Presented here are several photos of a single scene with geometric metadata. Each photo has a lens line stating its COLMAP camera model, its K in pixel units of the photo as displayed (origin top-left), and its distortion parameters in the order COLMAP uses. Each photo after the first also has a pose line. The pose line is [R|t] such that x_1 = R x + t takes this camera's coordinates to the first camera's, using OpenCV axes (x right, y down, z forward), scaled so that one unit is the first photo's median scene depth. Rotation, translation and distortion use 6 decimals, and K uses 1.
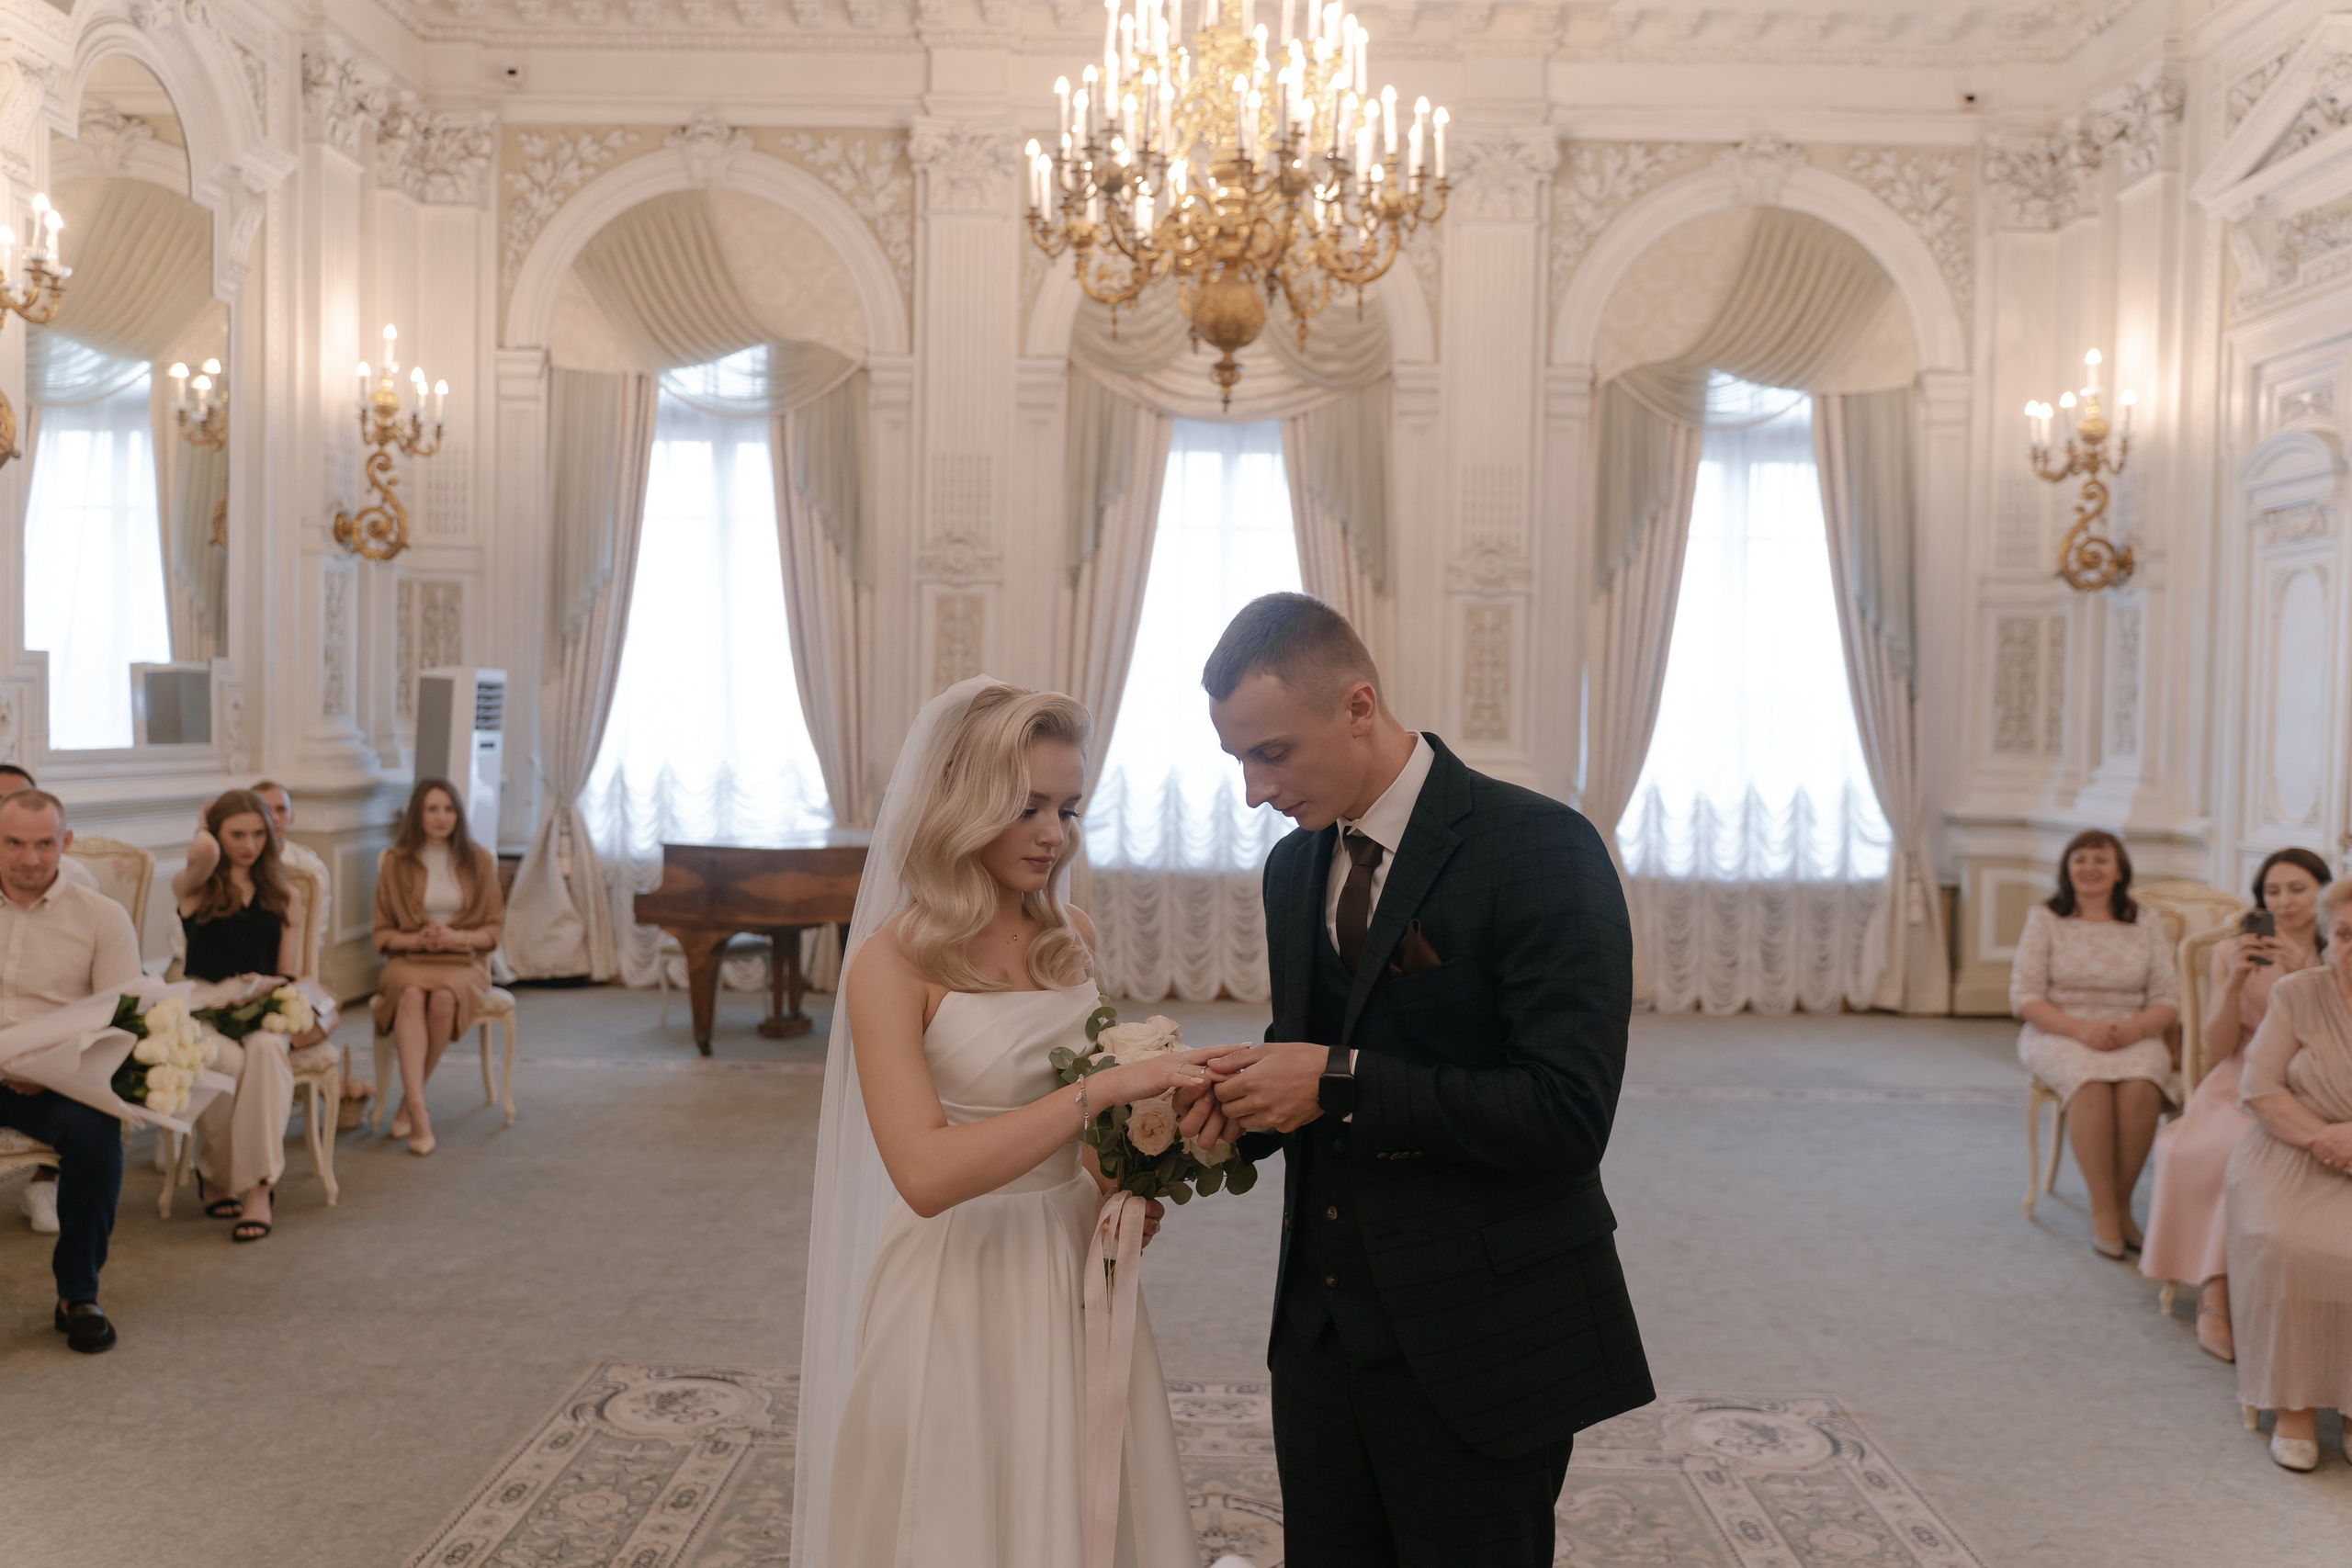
lens RADIAL K [[1868.9, 0, 1172.5], [0, 1868.9, 785.9], [0, 0, 1]] dist [-0.012412, 0.004283]
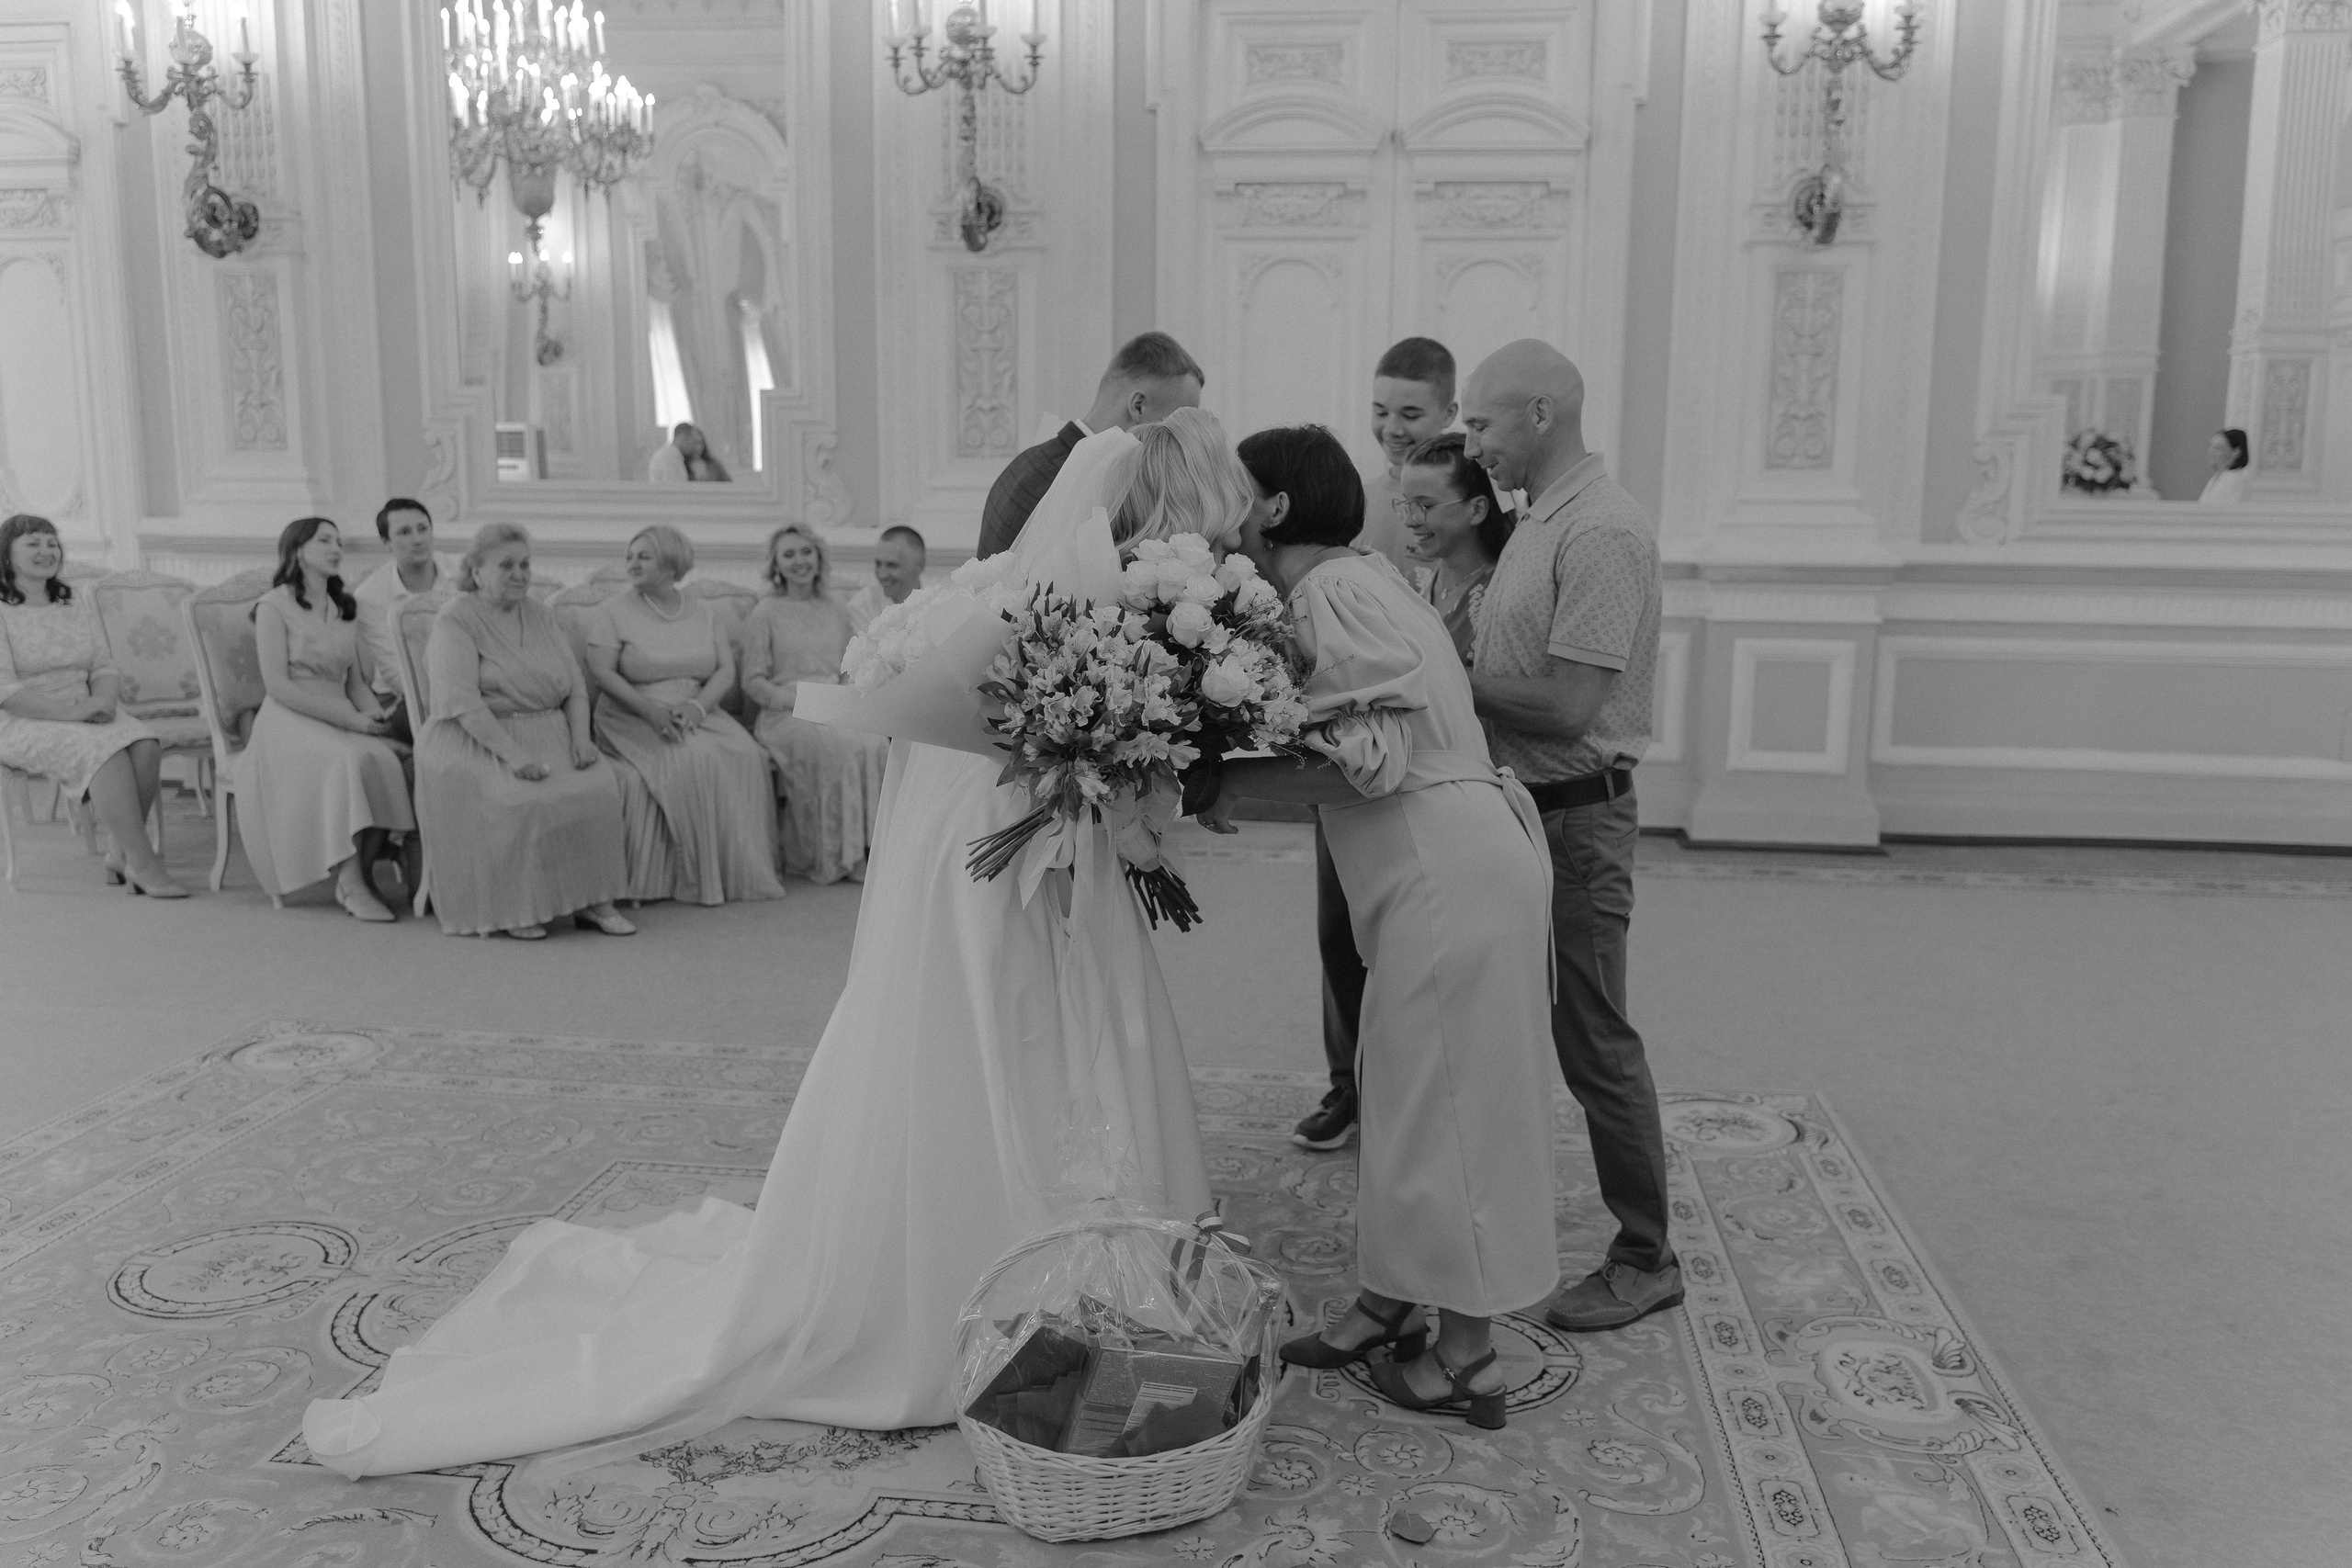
lens RADIAL K [[1867.6, 0, 1175.8], [0, 1867.6, 783.7], [0, 0, 1]] dist [-0.017392, 0.003902]
pose [[0.107241, -0.184606, 0.976944, -0.277549], [0.025153, 0.982800, 0.182951, -0.000637], [-0.993915, 0.004953, 0.110040, 0.141462]]
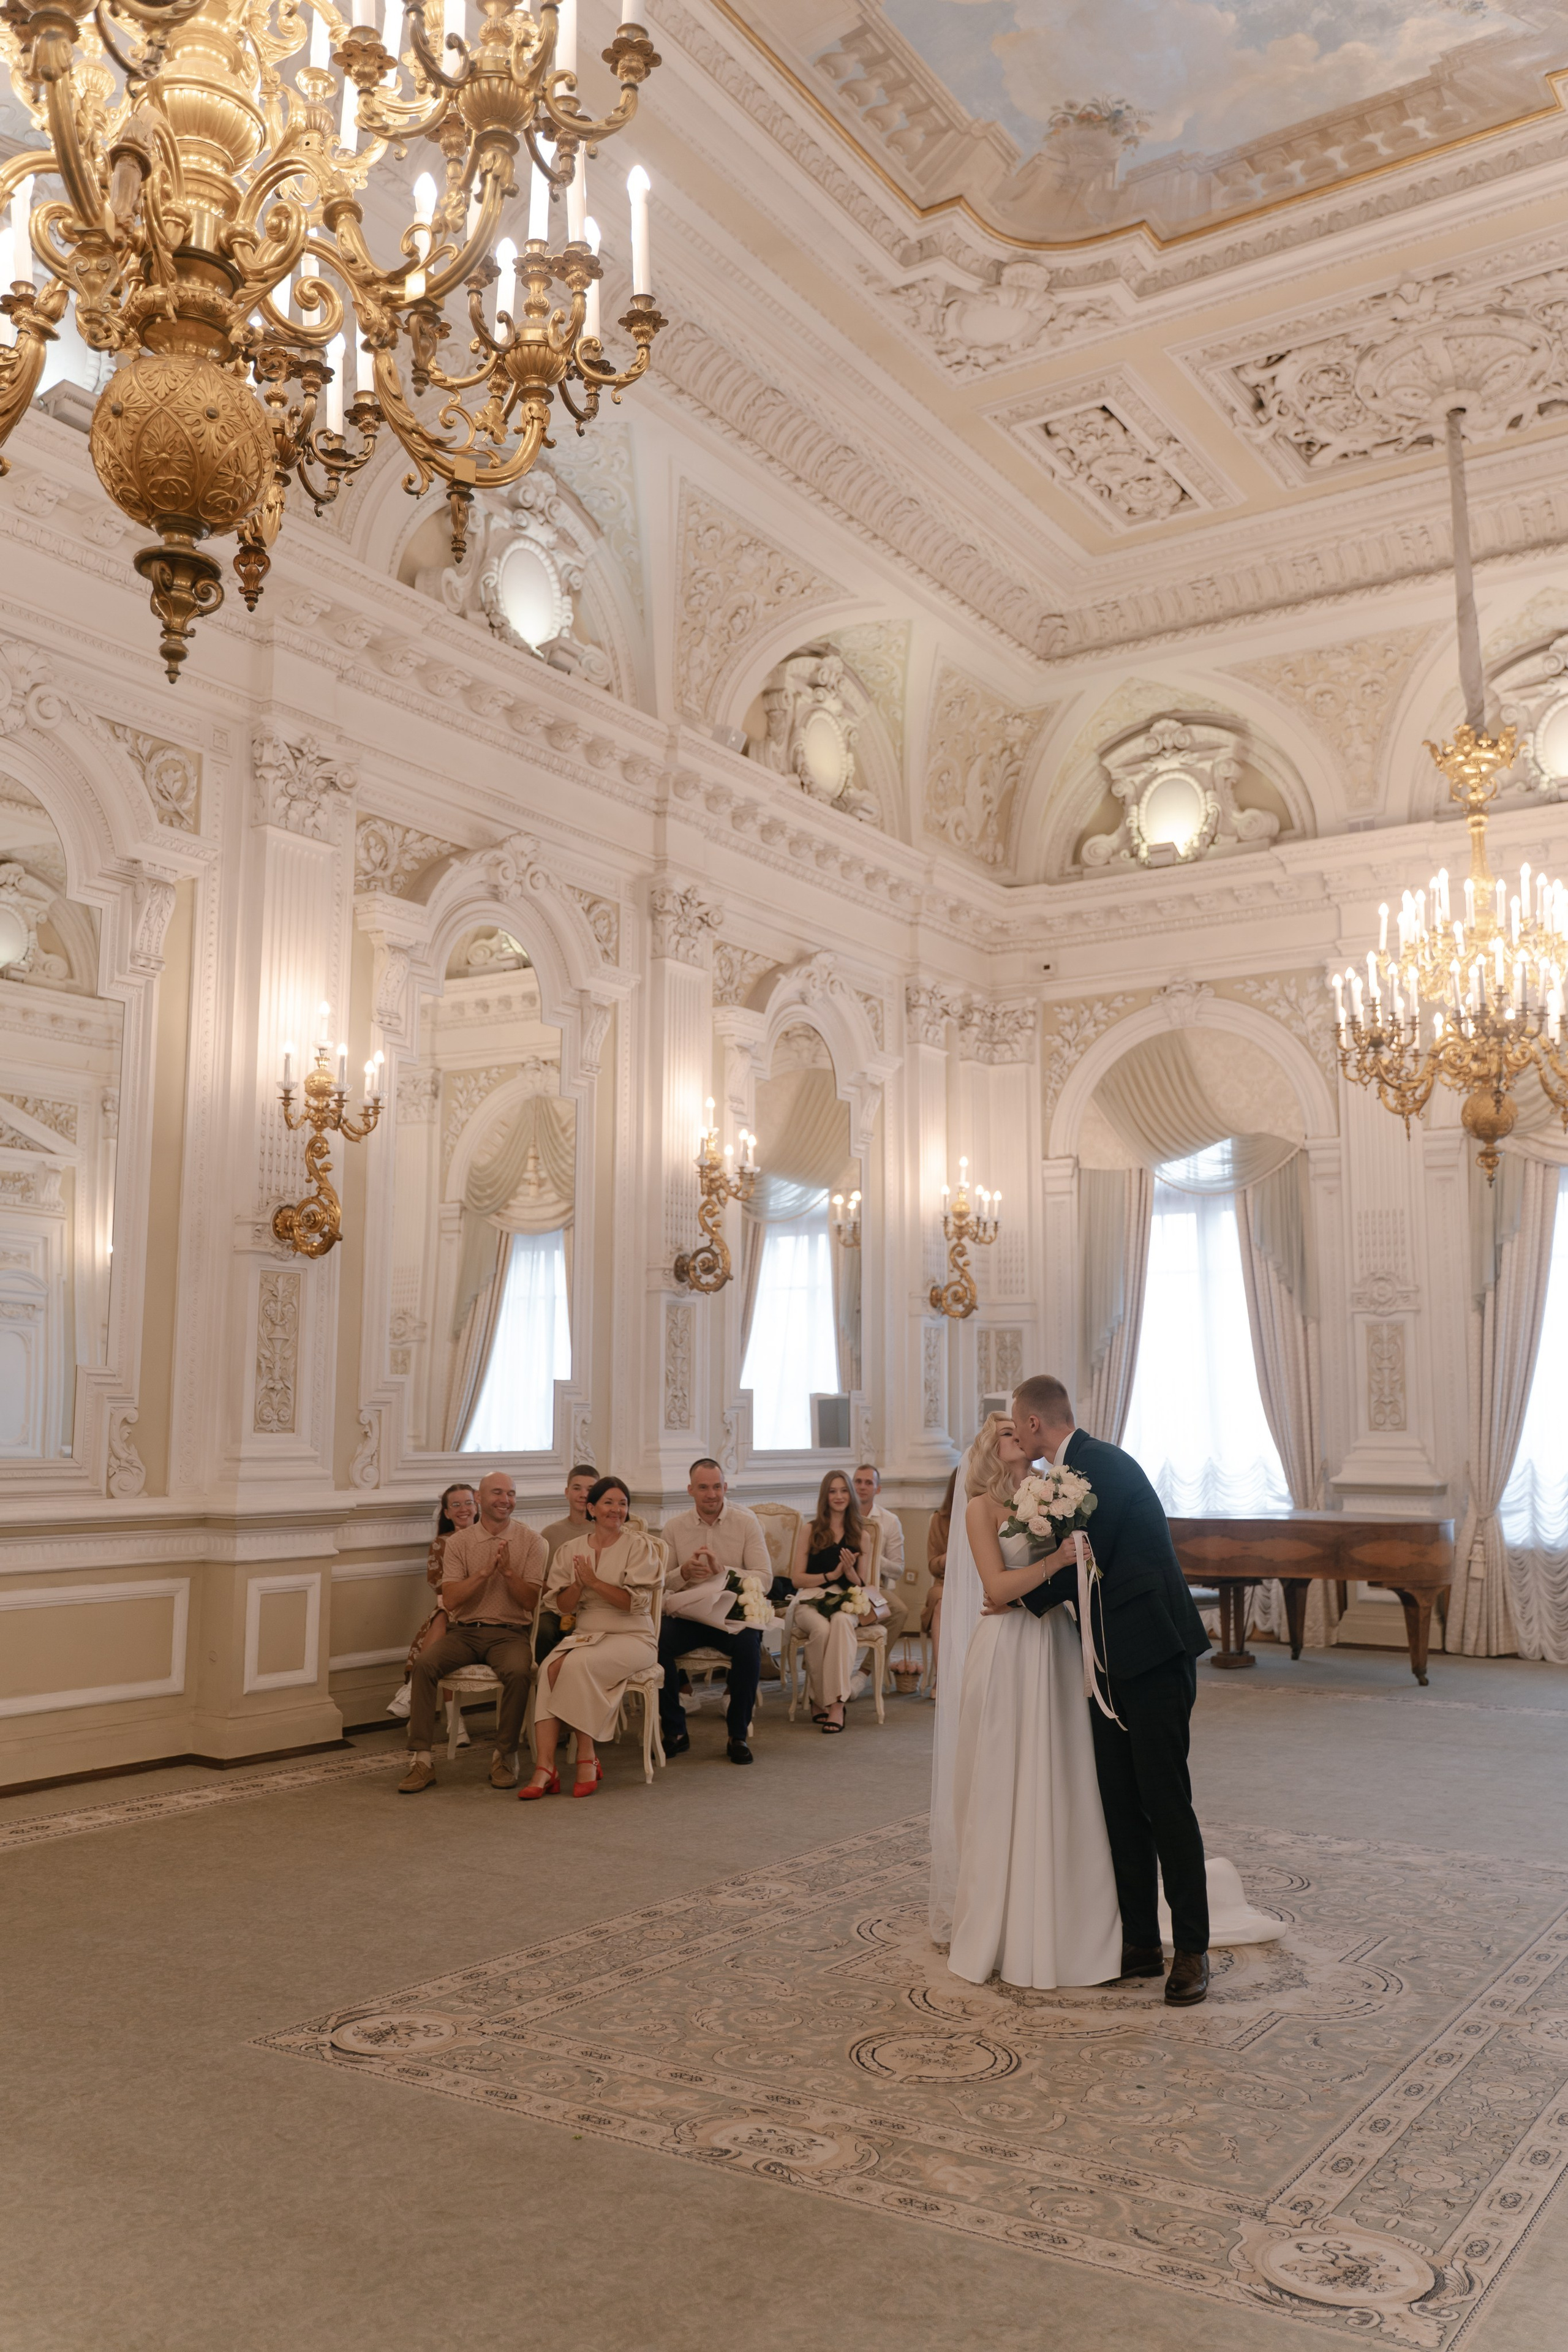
lens RADIAL K [[1905.1, 0, 786.1], [0, 1905.1, 1164.0], [0, 0, 1]] dist [-0.007405, 0.004041]
pose [[0.846254, -0.088650, -0.525353, 0.229149], [-0.004149, 0.984933, -0.172885, 0.015590], [0.532764, 0.148485, 0.833135, -0.294727]]
